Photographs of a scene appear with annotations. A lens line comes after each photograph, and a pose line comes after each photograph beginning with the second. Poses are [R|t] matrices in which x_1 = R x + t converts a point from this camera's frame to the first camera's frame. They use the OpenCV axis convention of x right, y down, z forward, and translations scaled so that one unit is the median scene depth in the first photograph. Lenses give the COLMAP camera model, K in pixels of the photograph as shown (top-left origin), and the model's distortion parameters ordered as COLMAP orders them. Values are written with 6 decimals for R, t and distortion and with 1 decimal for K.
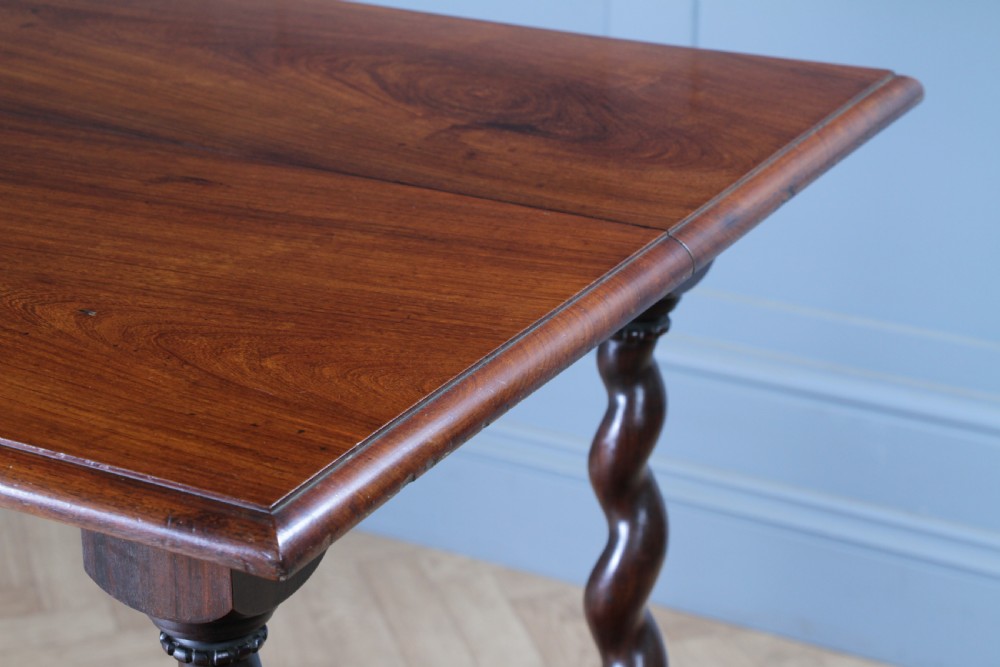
lens RADIAL K [[2099.9, 0, 500.0], [0, 2099.9, 333.5], [0, 0, 1]] dist [0.235201, 0.535491]
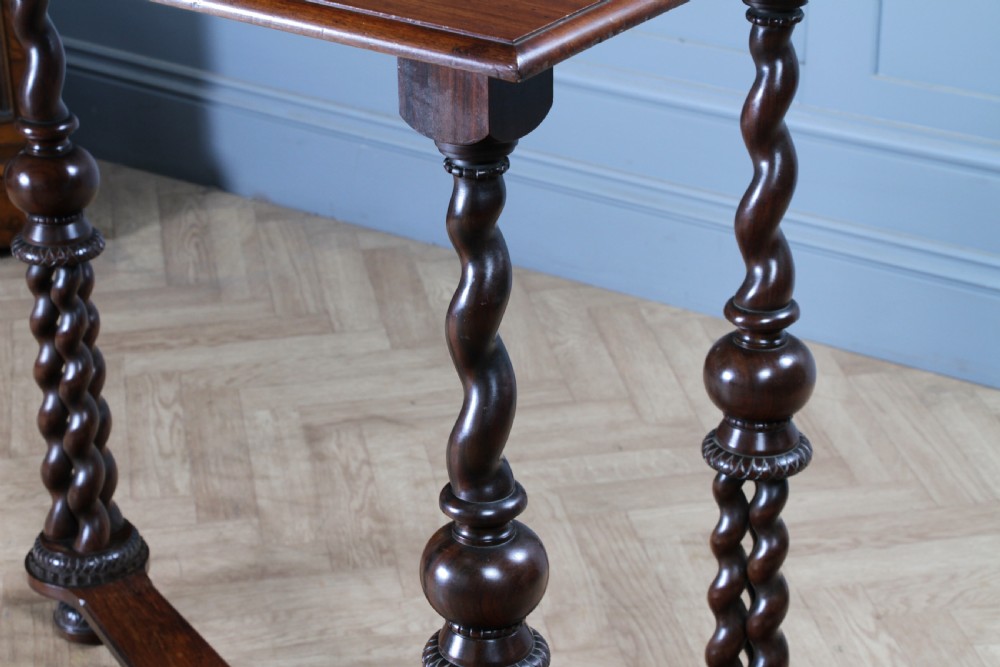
lens RADIAL K [[2330.7, 0, 501.8], [0, 2330.7, 353.0], [0, 0, 1]] dist [0.311320, 0.434744]
pose [[0.992000, 0.041106, -0.119355, 0.104241], [-0.038892, 0.999027, 0.020817, 0.260364], [0.120095, -0.016009, 0.992633, -0.780029]]
